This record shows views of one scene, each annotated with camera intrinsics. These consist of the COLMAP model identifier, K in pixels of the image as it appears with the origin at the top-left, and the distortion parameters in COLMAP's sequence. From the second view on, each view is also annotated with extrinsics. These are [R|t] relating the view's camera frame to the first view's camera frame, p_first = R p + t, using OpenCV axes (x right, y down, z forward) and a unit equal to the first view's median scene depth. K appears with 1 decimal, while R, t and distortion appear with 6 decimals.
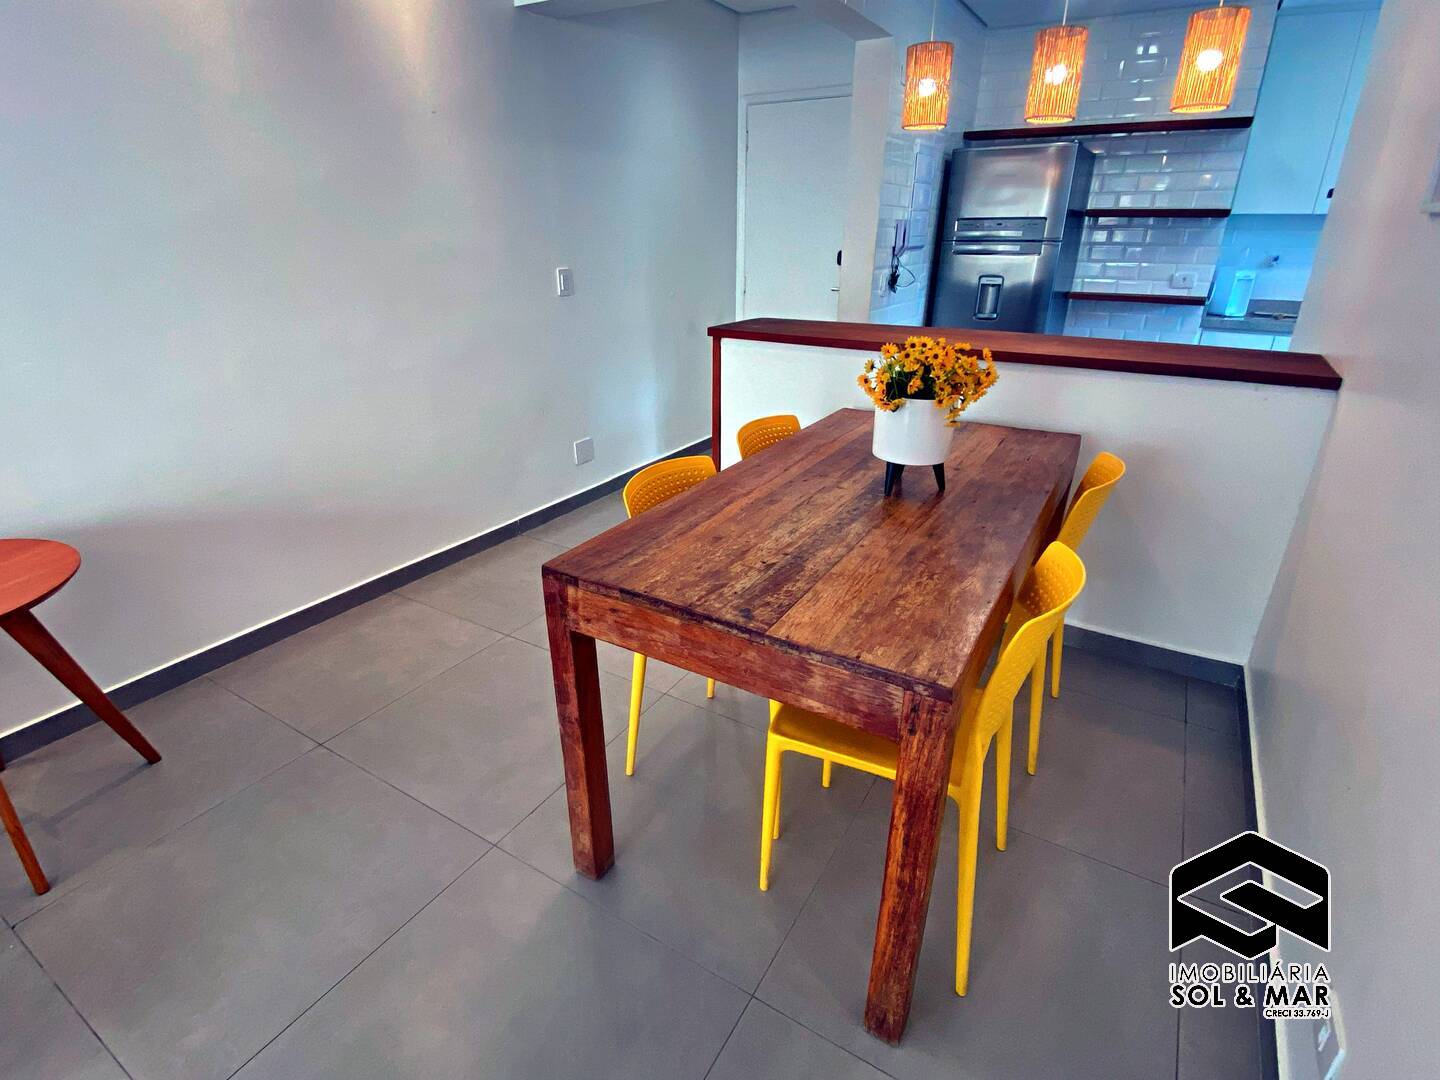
lens RADIAL K [[722.6, 0, 720.0], [0, 722.6, 540.0], [0, 0, 1]] dist [-0.003077, -0.009214]
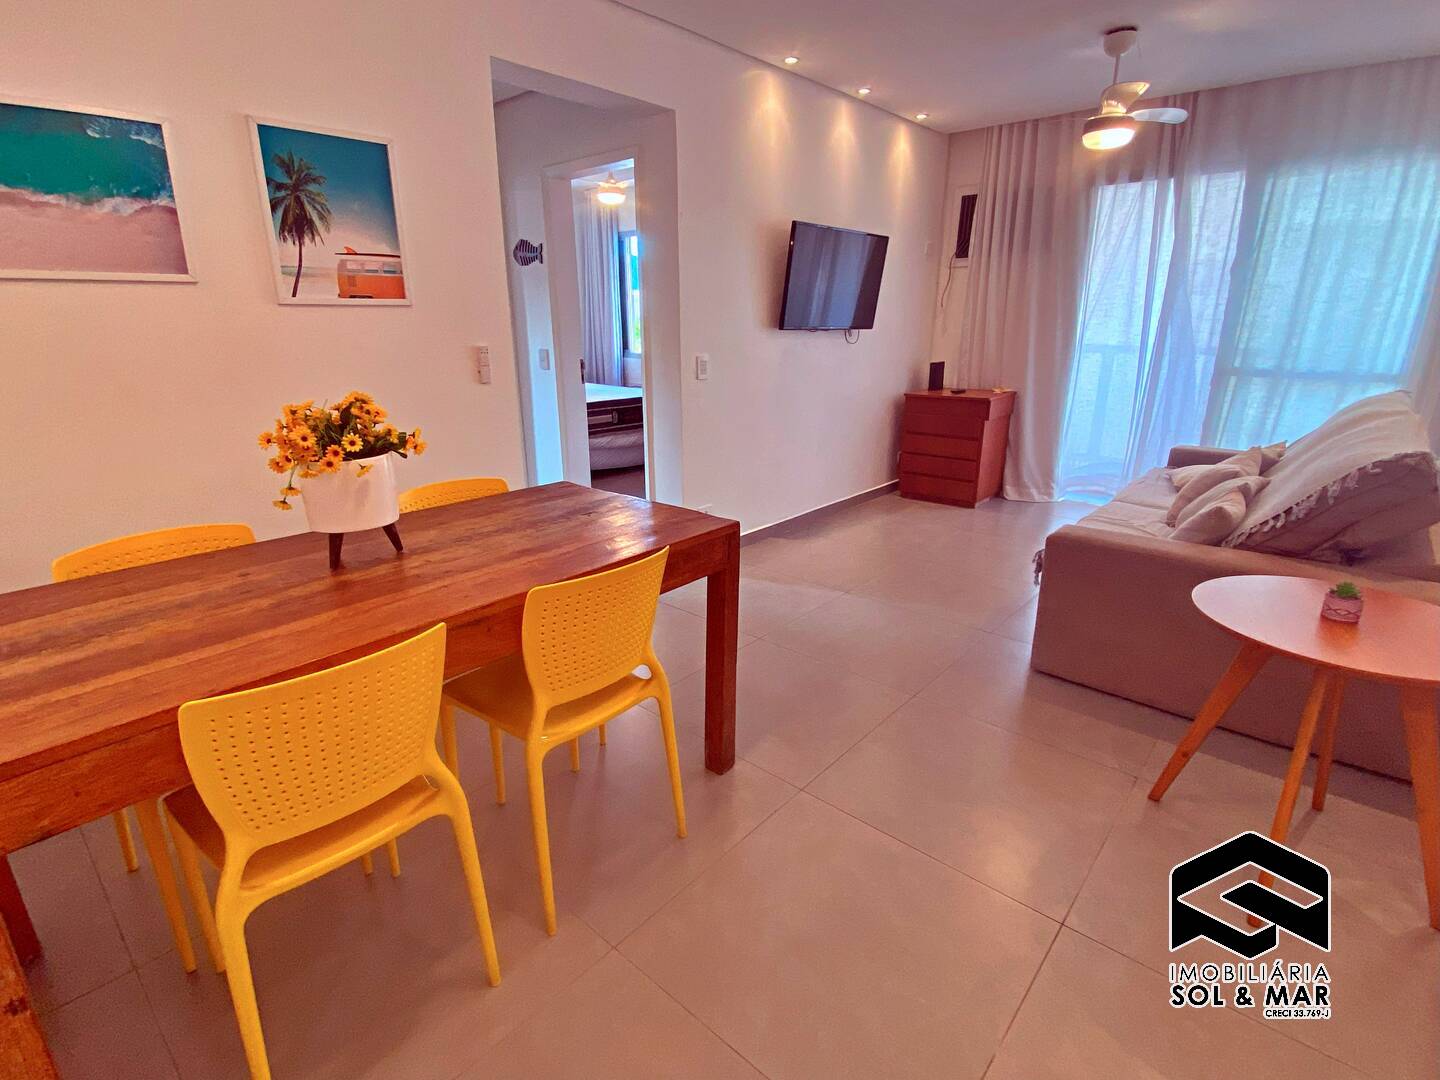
lens RADIAL K [[706.6, 0, 717.7], [0, 706.6, 539.7], [0, 0, 1]] dist [0.029302, -0.025419]
pose [[-0.982702, -0.050168, 0.178268, -0.364011], [0.077972, 0.761046, 0.643995, -0.670160], [-0.167978, 0.646756, -0.743970, 1.667617]]
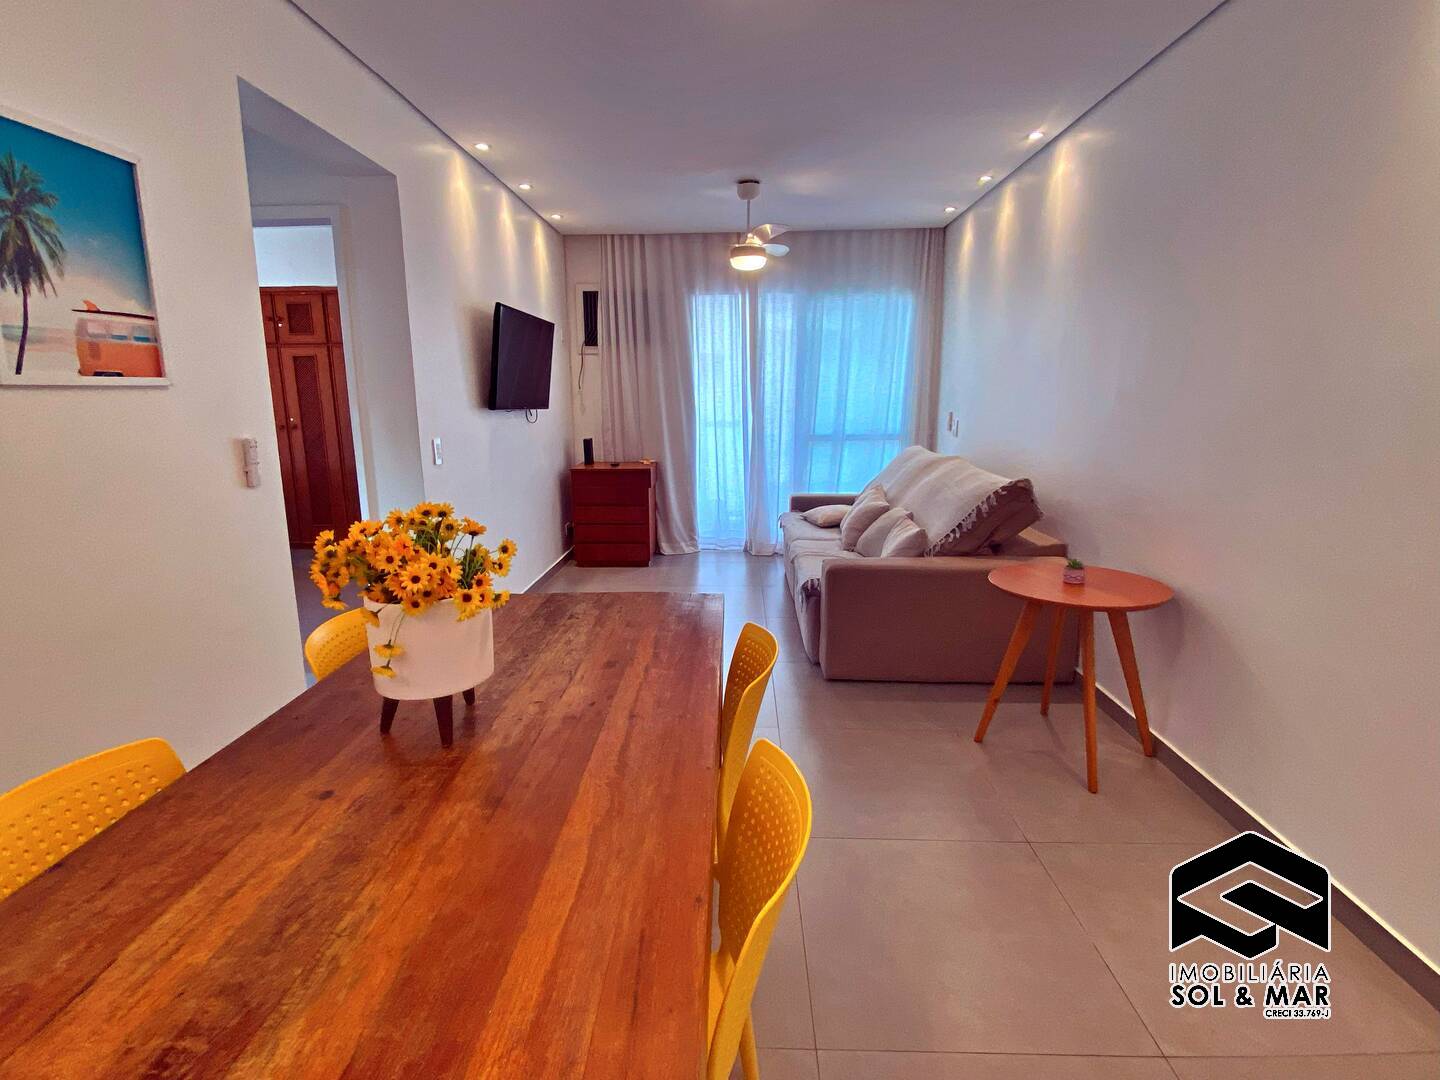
lens RADIAL K [[706.6, 0, 717.7], [0, 706.6, 539.7], [0, 0, 1]] dist [0.029302, -0.025419]
pose [[-0.874771, 0.104465, -0.473142, 0.343927], [-0.184434, 0.831188, 0.524510, -0.641574], [0.448063, 0.546089, -0.707832, 1.570235]]
